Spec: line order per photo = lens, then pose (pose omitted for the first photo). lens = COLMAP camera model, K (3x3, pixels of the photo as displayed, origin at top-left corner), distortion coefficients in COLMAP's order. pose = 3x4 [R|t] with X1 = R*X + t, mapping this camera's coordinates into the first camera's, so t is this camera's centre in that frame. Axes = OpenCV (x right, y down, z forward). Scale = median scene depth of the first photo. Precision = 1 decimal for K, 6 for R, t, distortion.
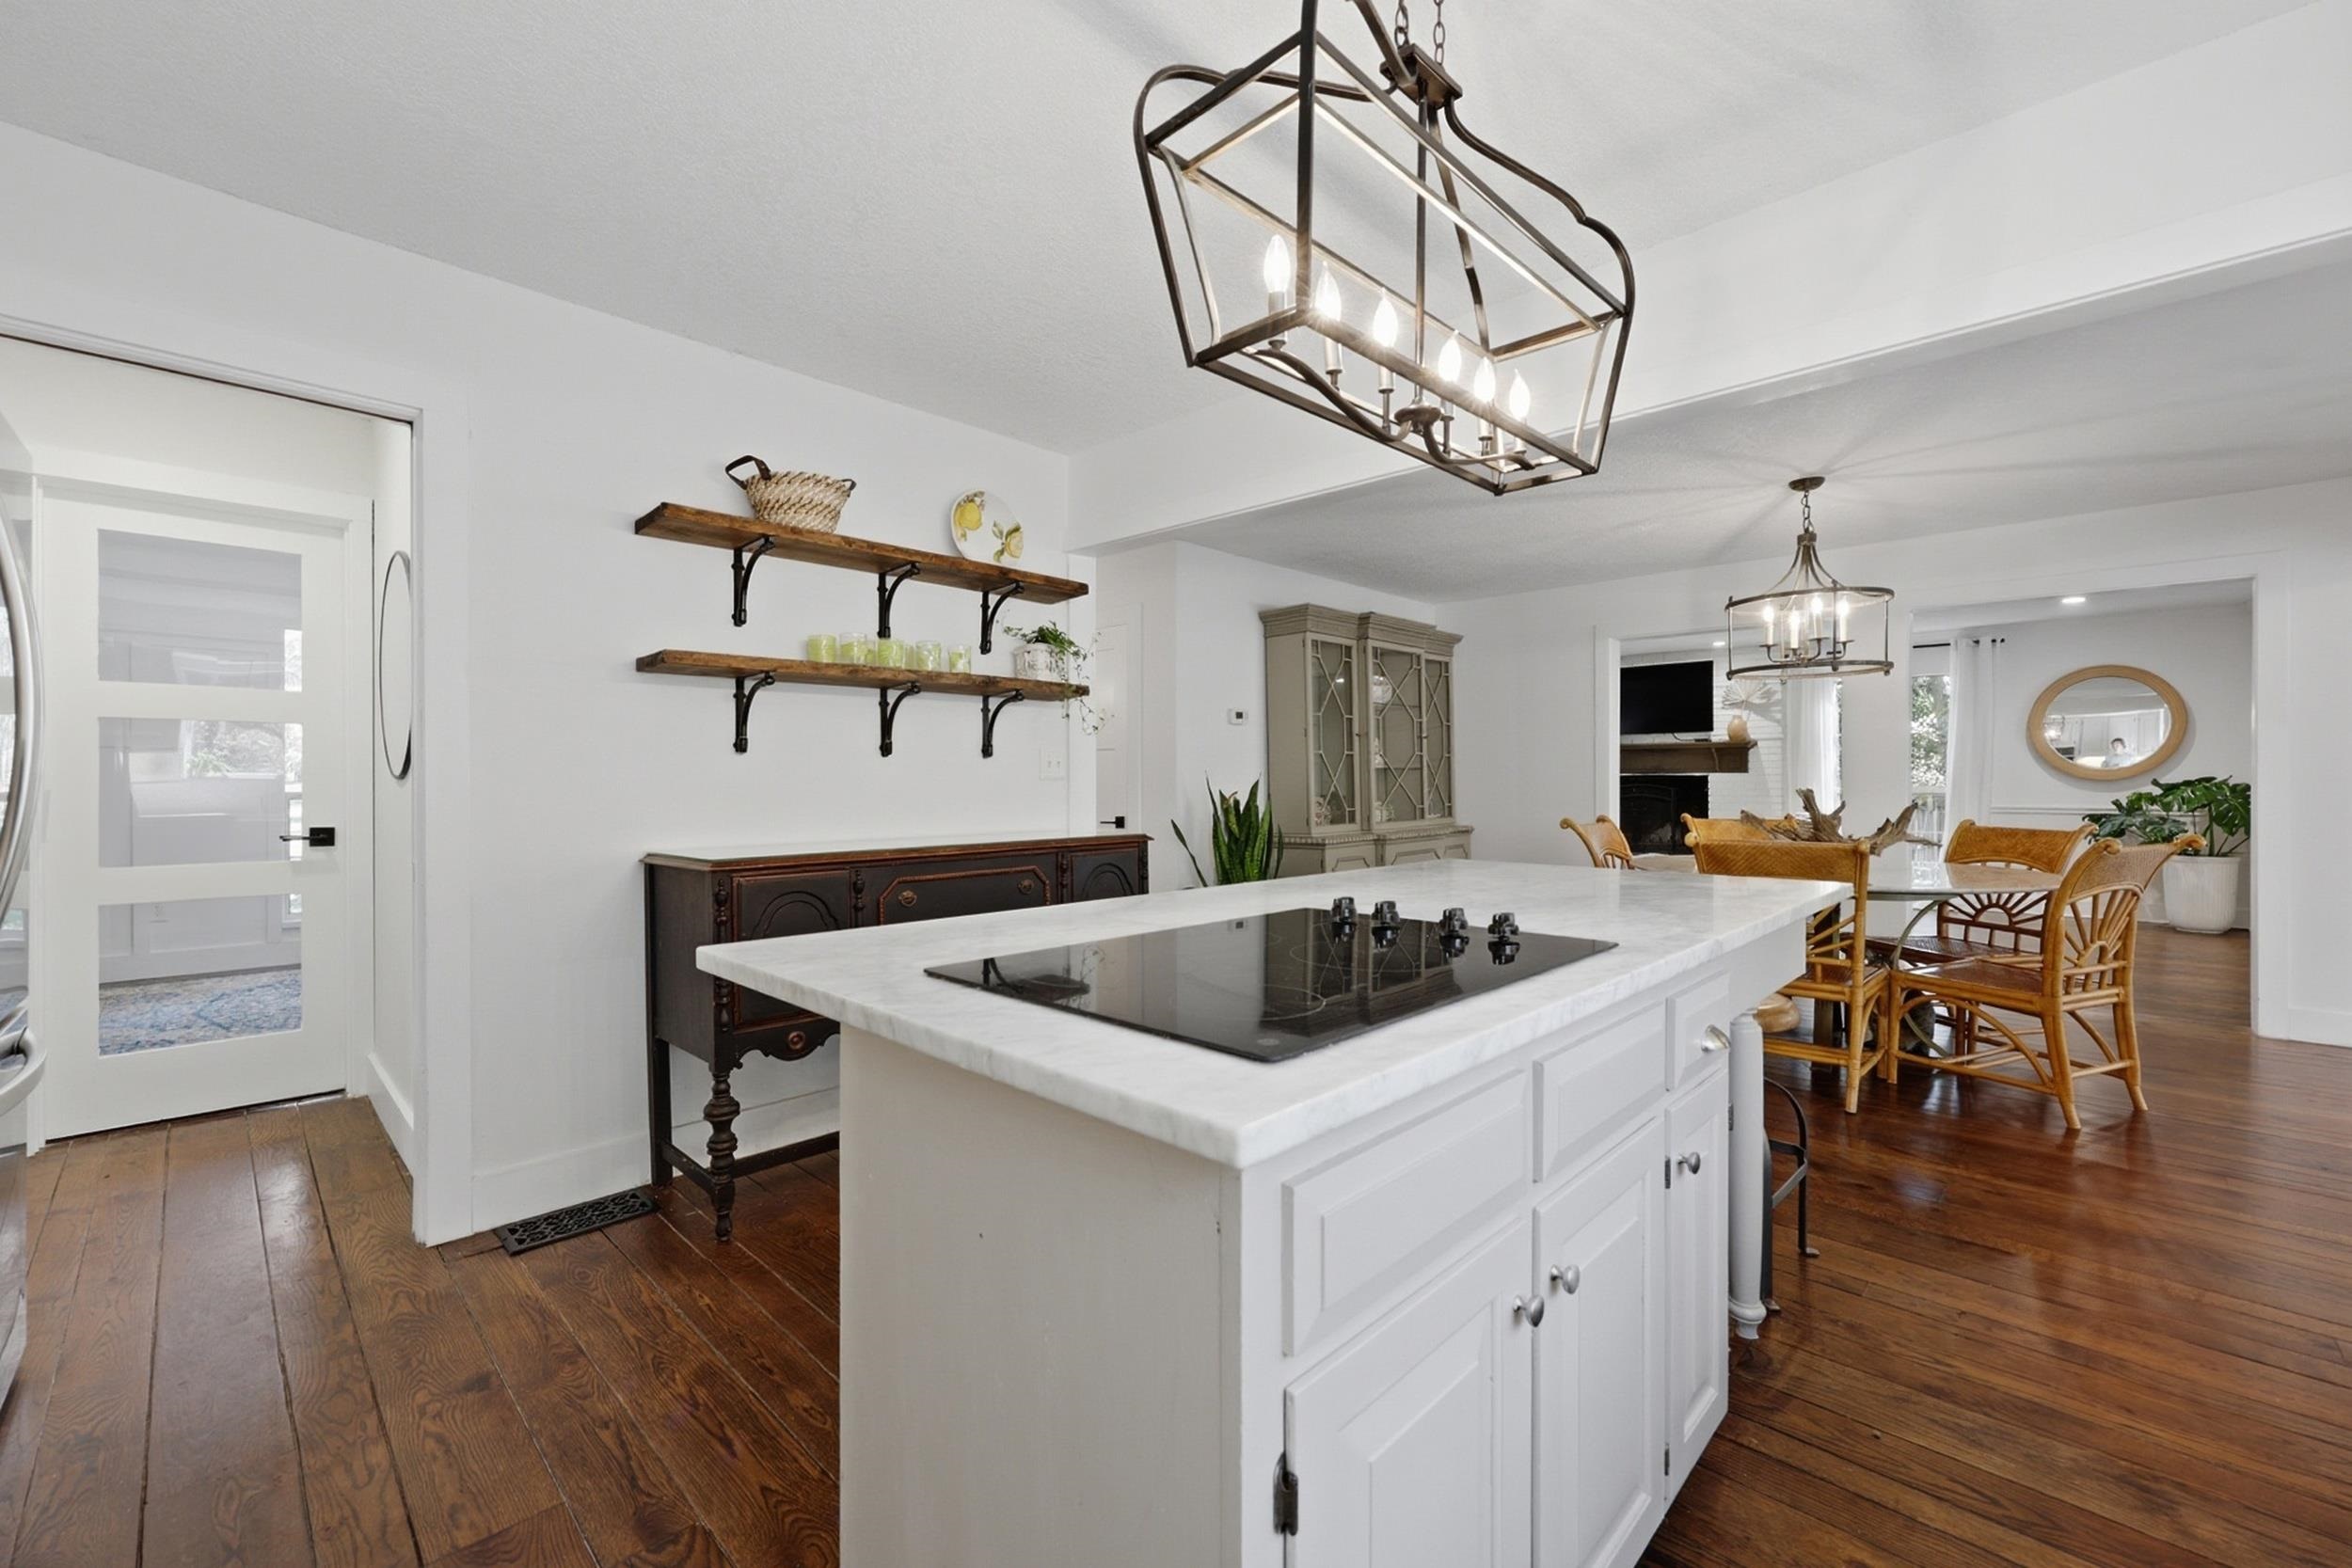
lens RADIAL K [[956.0, 0, 1160.8], [0, 956.0, 778.4], [0, 0, 1]] dist [-0.001073, -0.000286]
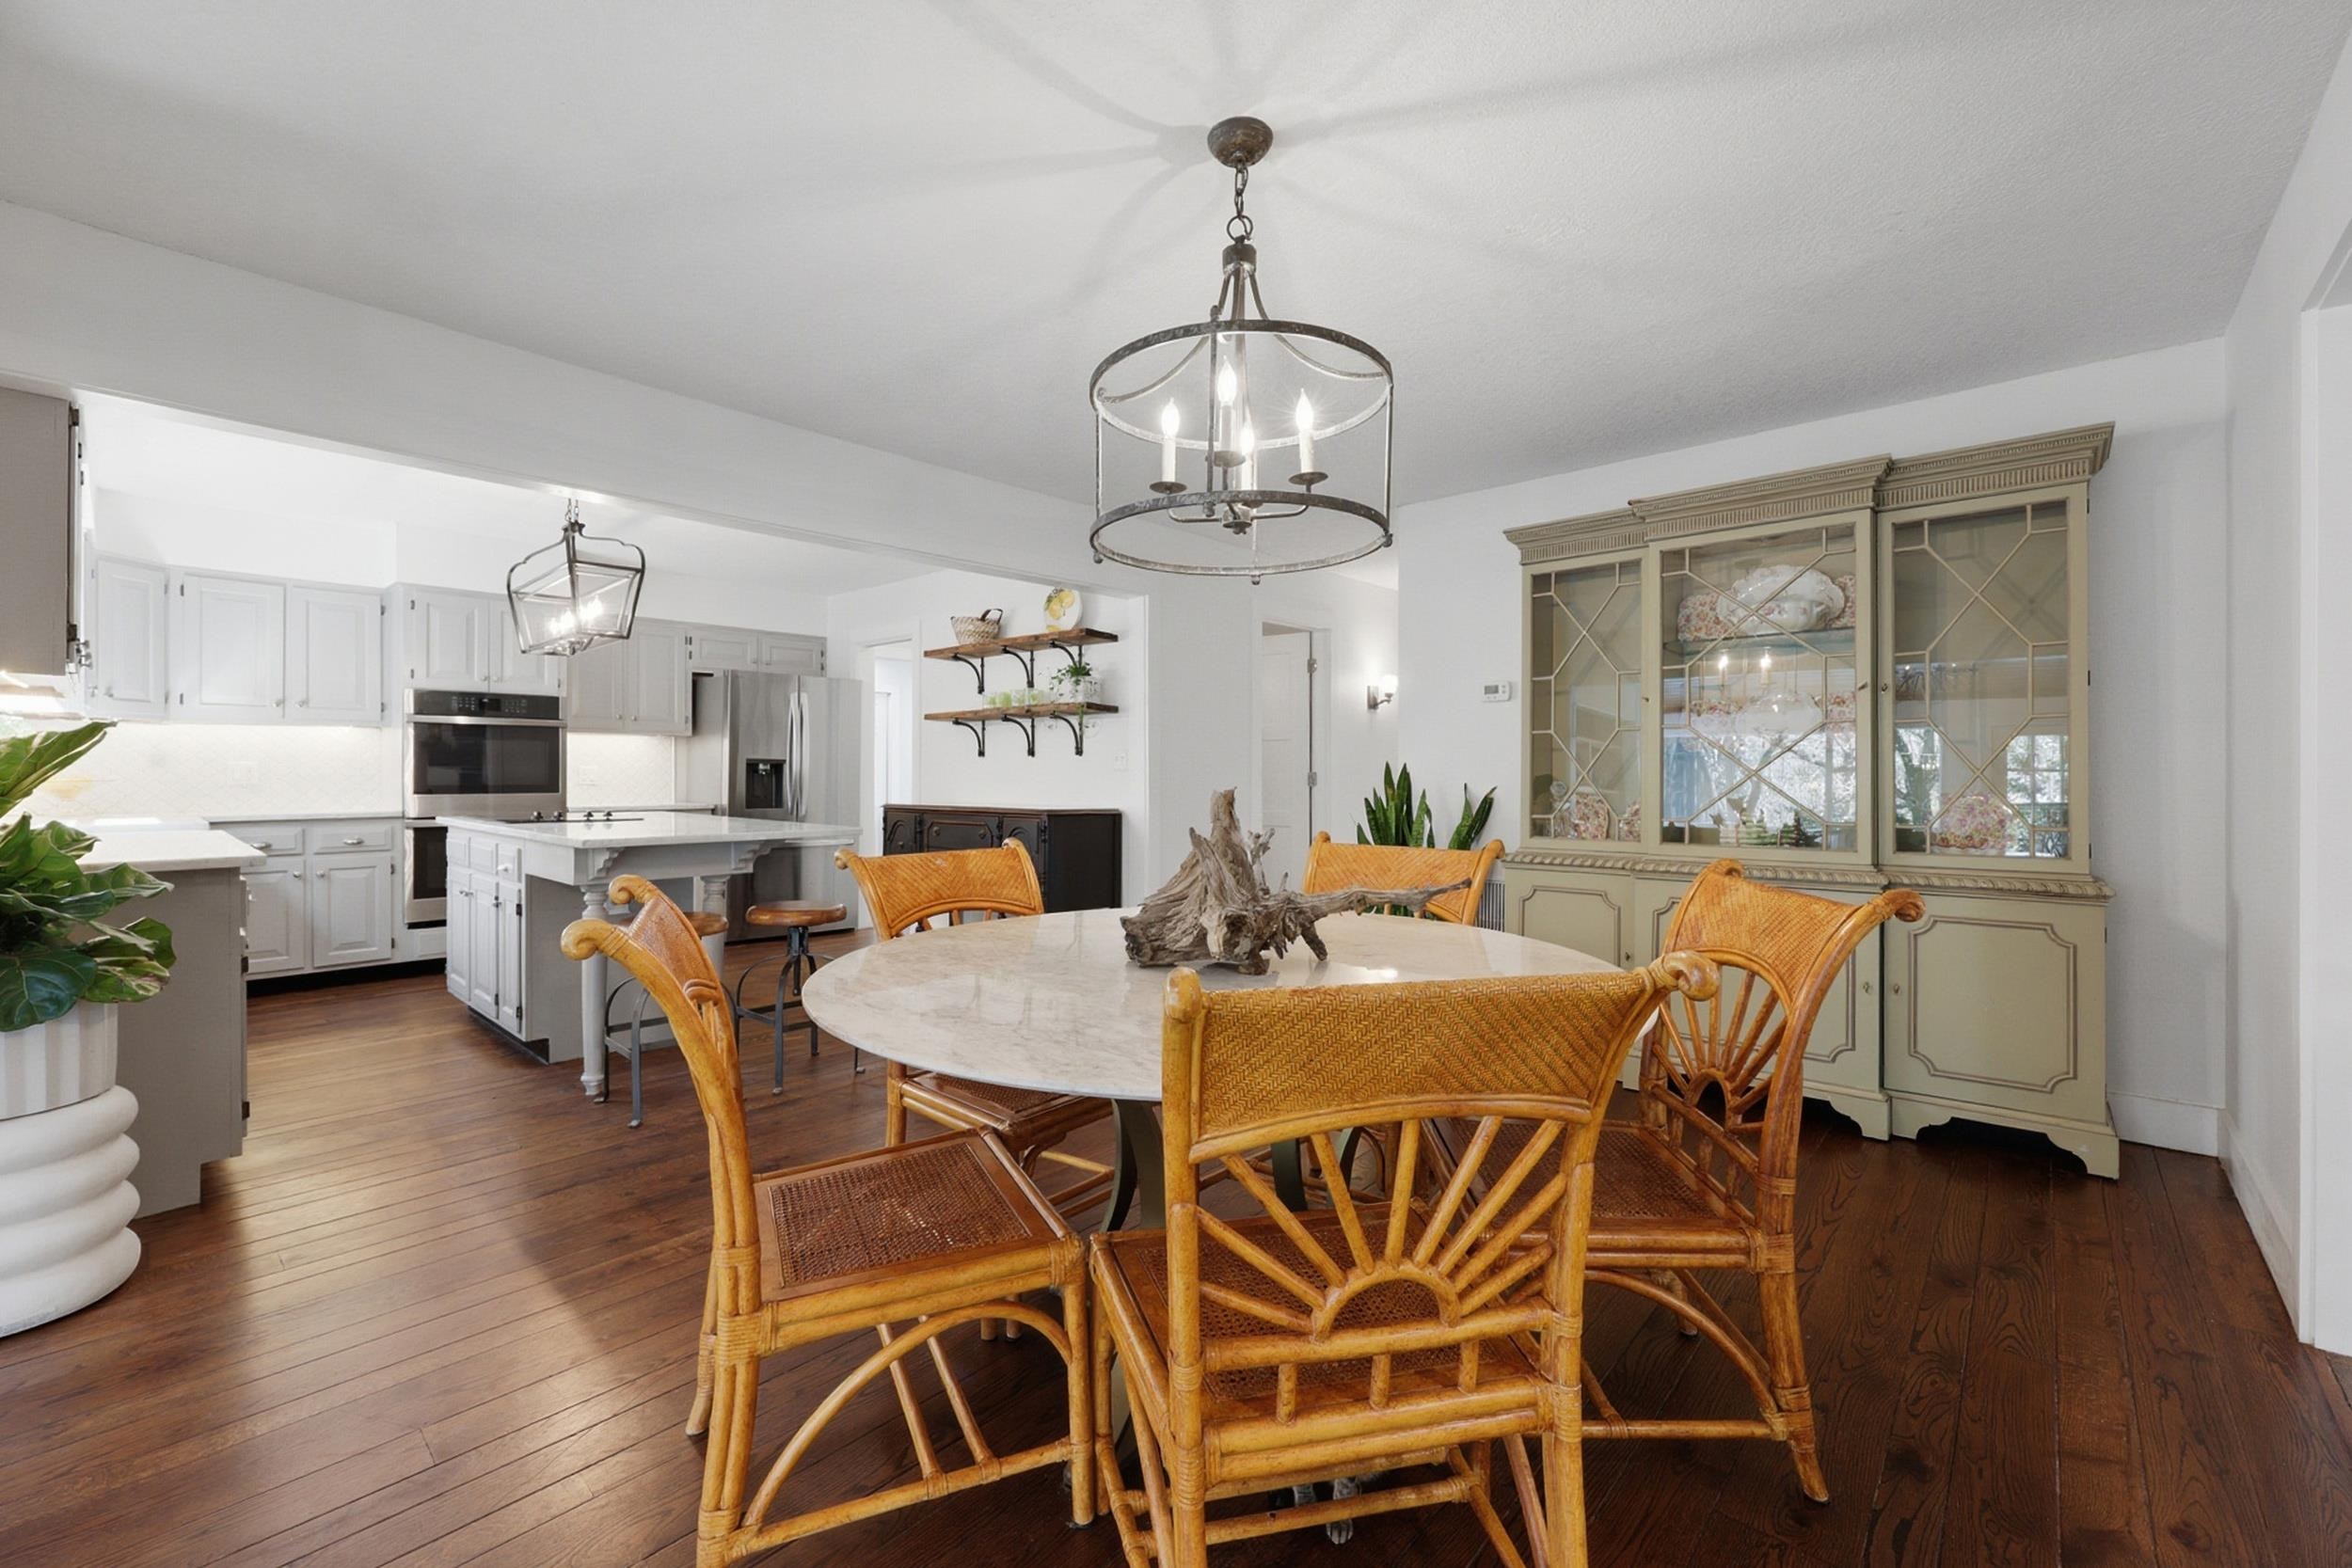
lens RADIAL K [[956.0, 0, 1198.2], [0, 956.0, 779.9], [0, 0, 1]] dist [-0.001073, -0.000286]
pose [[0.042039, 0.009766, -0.999068, 1.347086], [-0.004918, 0.999942, 0.009567, 0.000330], [0.999104, 0.004511, 0.042085, 1.139521]]
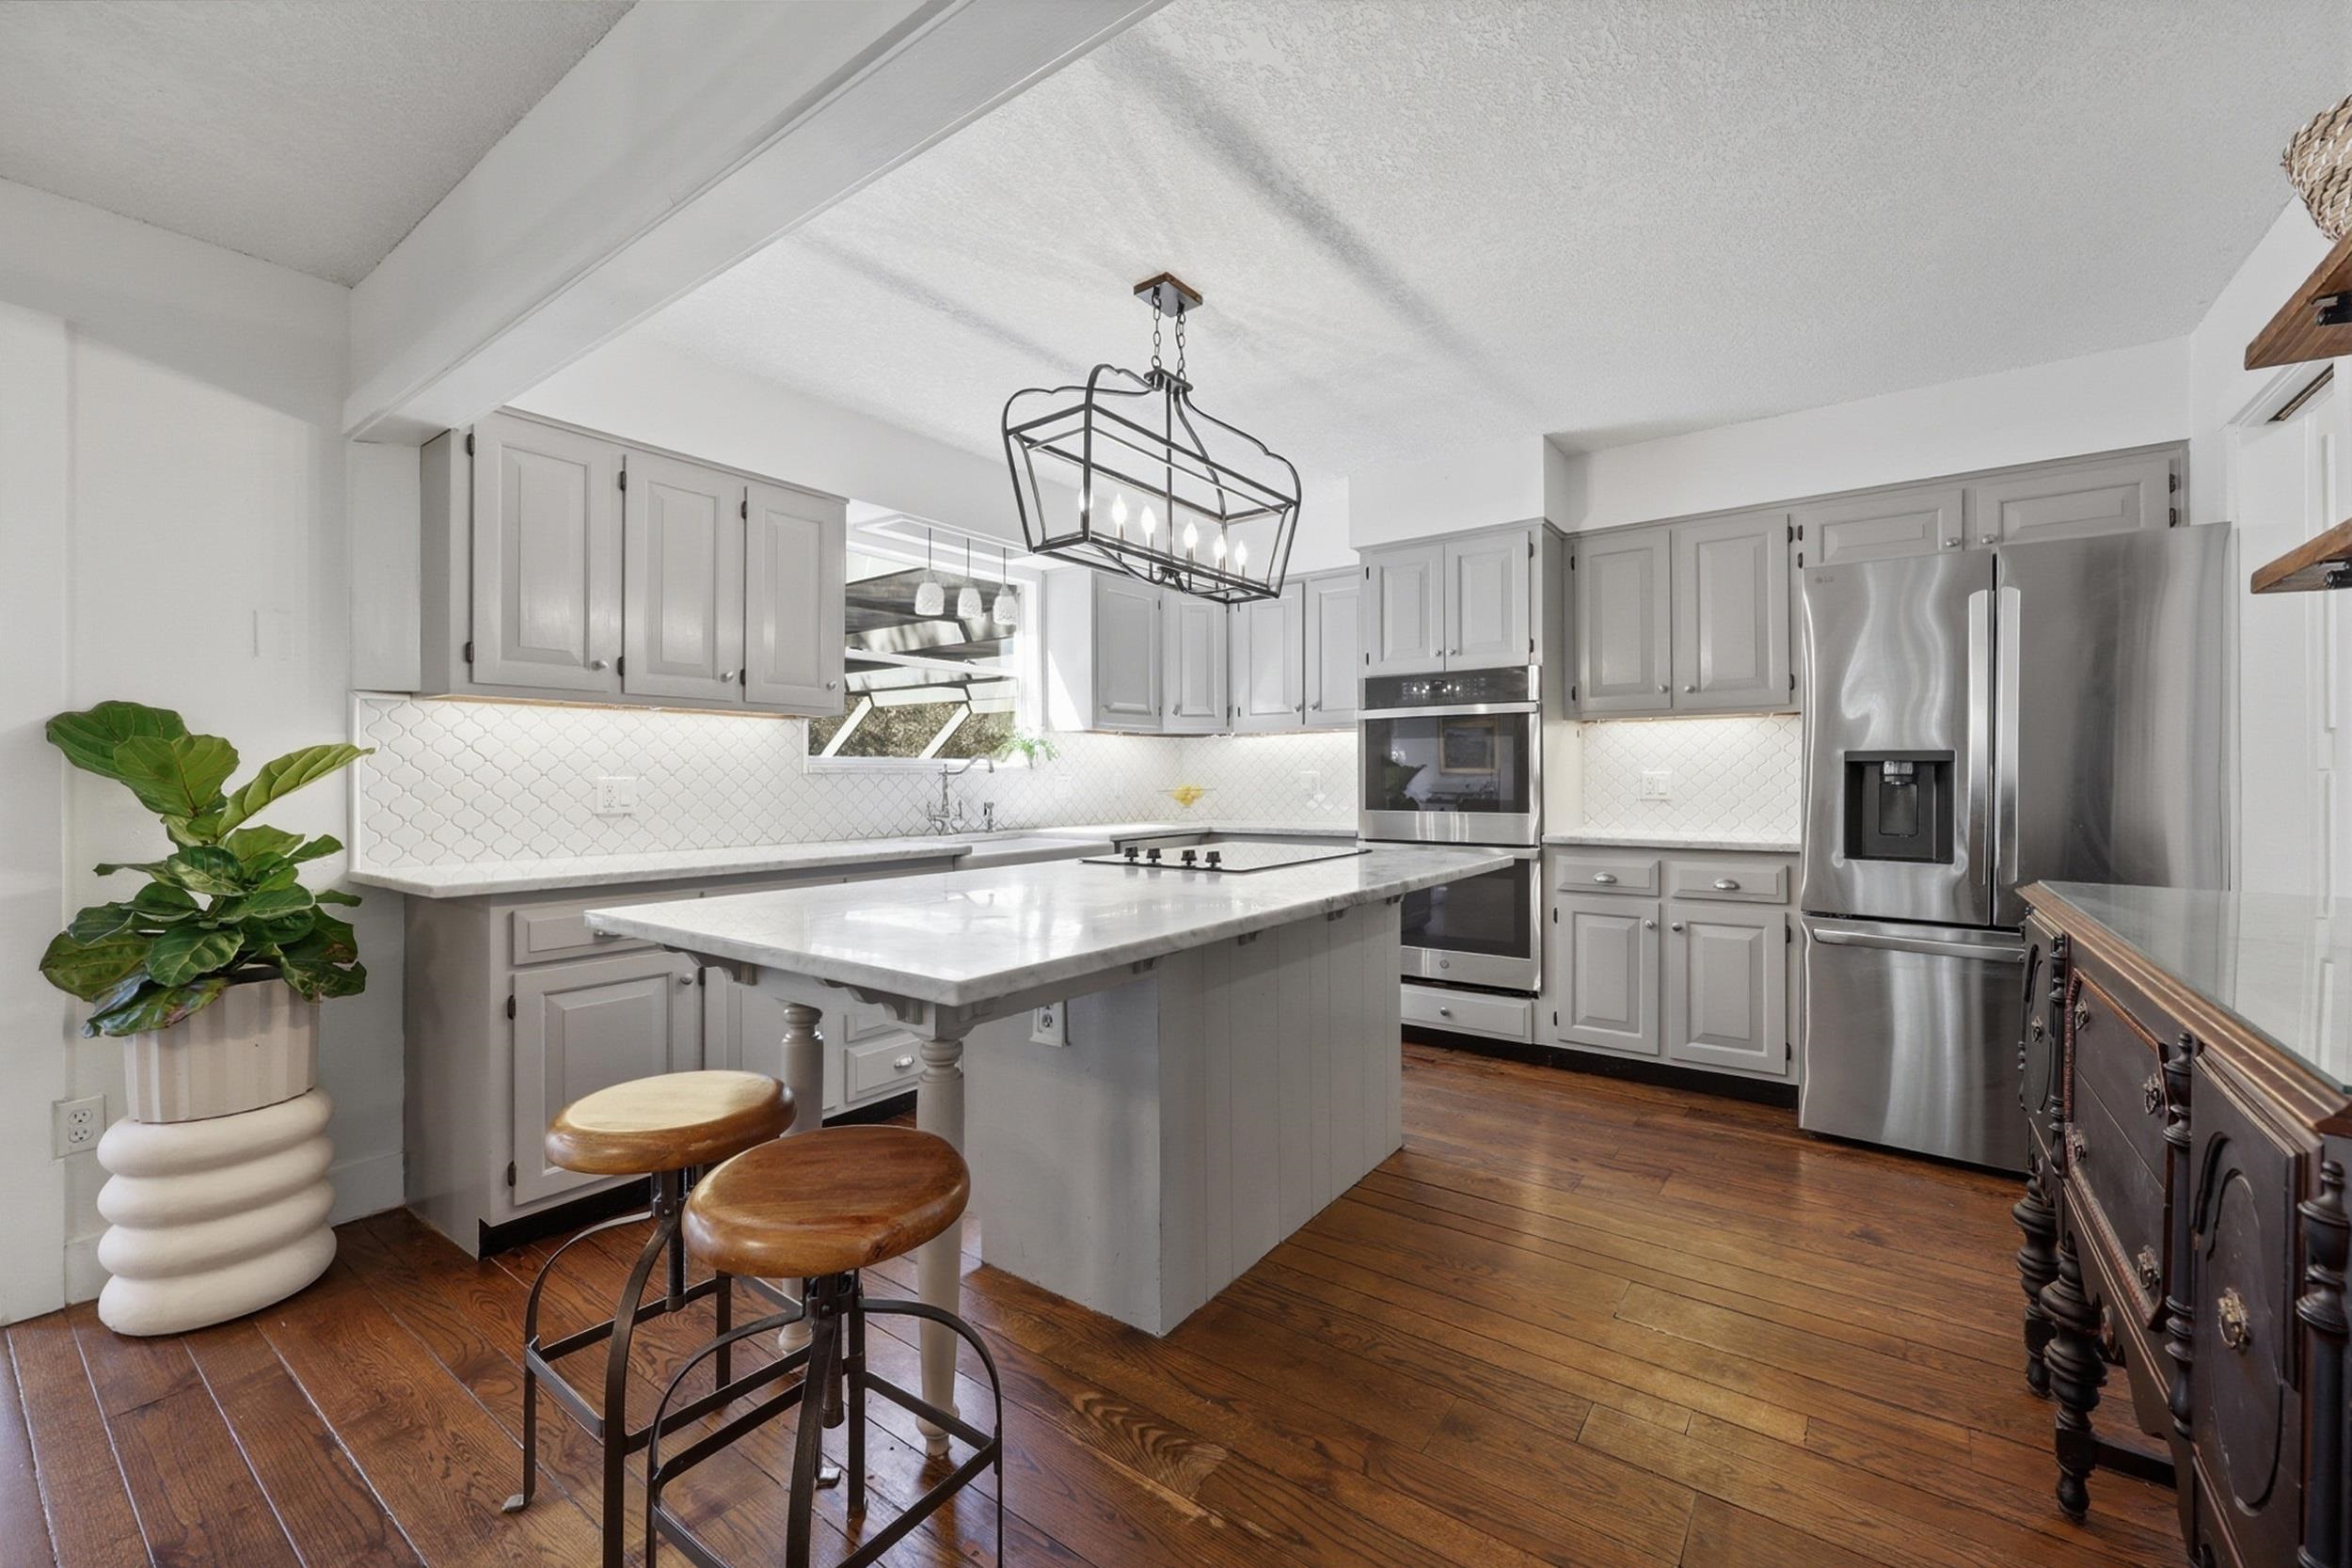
lens RADIAL K [[956.0, 0, 1175.0], [0, 956.0, 769.0], [0, 0, 1]] dist [-0.001073, -0.000286]
pose [[-0.990240, 0.004346, -0.139303, 0.202935], [0.006157, 0.999902, -0.012568, 0.004657], [0.139235, -0.013303, -0.990170, 1.113695]]
